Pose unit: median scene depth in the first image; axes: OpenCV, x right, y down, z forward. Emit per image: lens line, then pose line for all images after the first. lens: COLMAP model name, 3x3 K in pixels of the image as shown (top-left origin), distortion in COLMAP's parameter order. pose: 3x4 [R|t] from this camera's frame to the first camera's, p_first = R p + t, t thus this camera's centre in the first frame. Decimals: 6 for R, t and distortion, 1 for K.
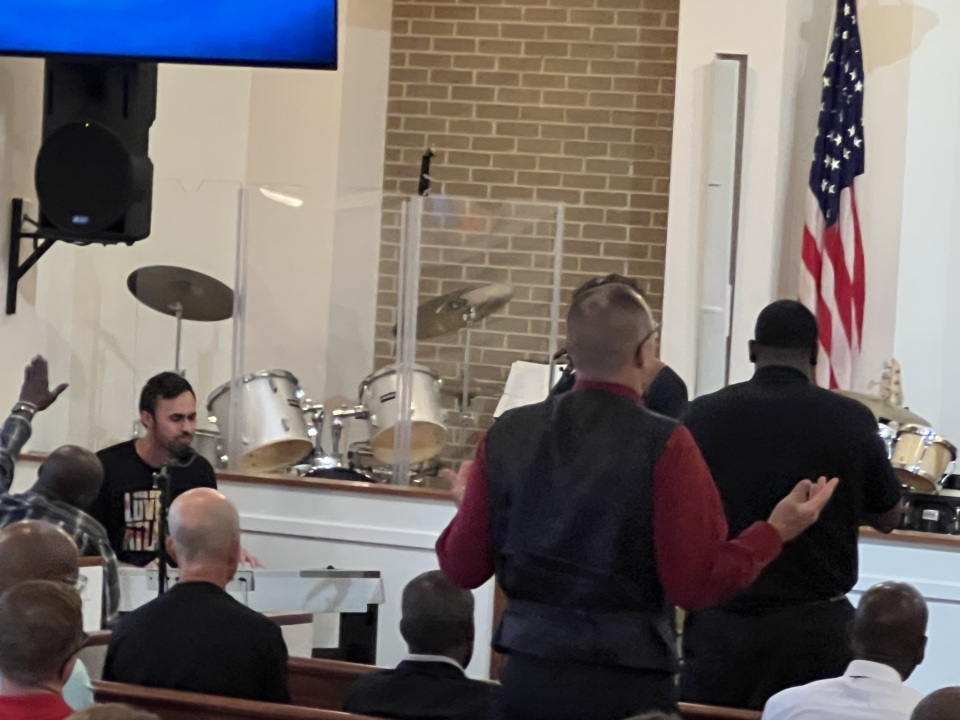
lens RADIAL K [[4342.9, 0, 480.2], [0, 4342.9, 359.7], [0, 0, 1]] dist [-0.421502, 0.000000]
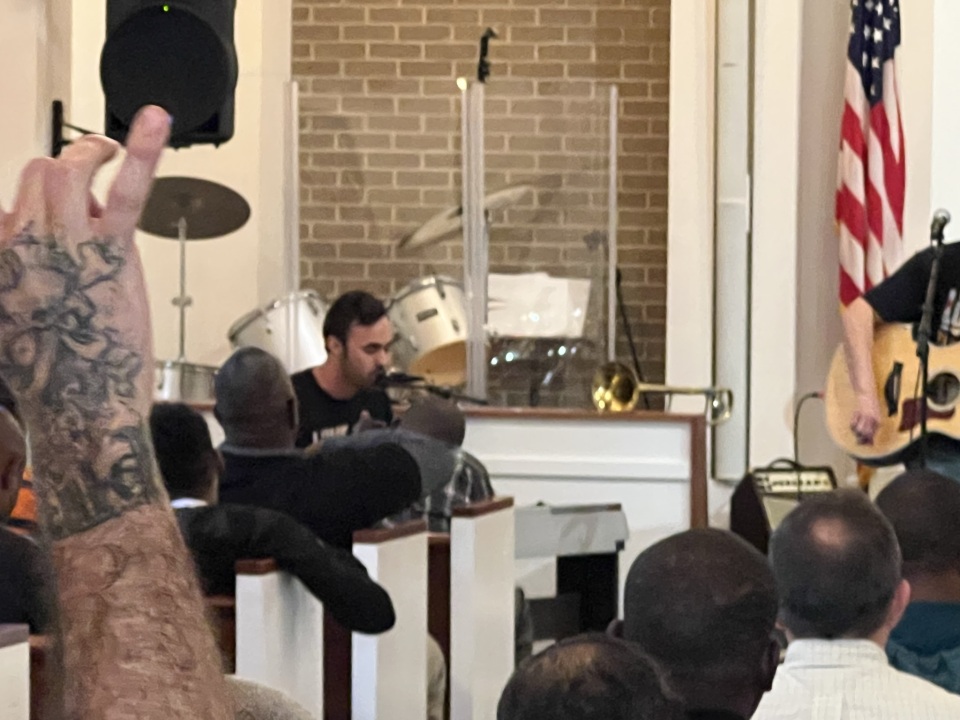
lens RADIAL K [[4226.6, 0, 478.0], [0, 4226.6, 360.8], [0, 0, 1]] dist [-0.364145, 0.000000]
pose [[0.962194, -0.053175, 0.267125, -0.238053], [0.050765, 0.998584, 0.015925, 0.004789], [-0.267594, -0.001762, 0.963530, 0.170217]]
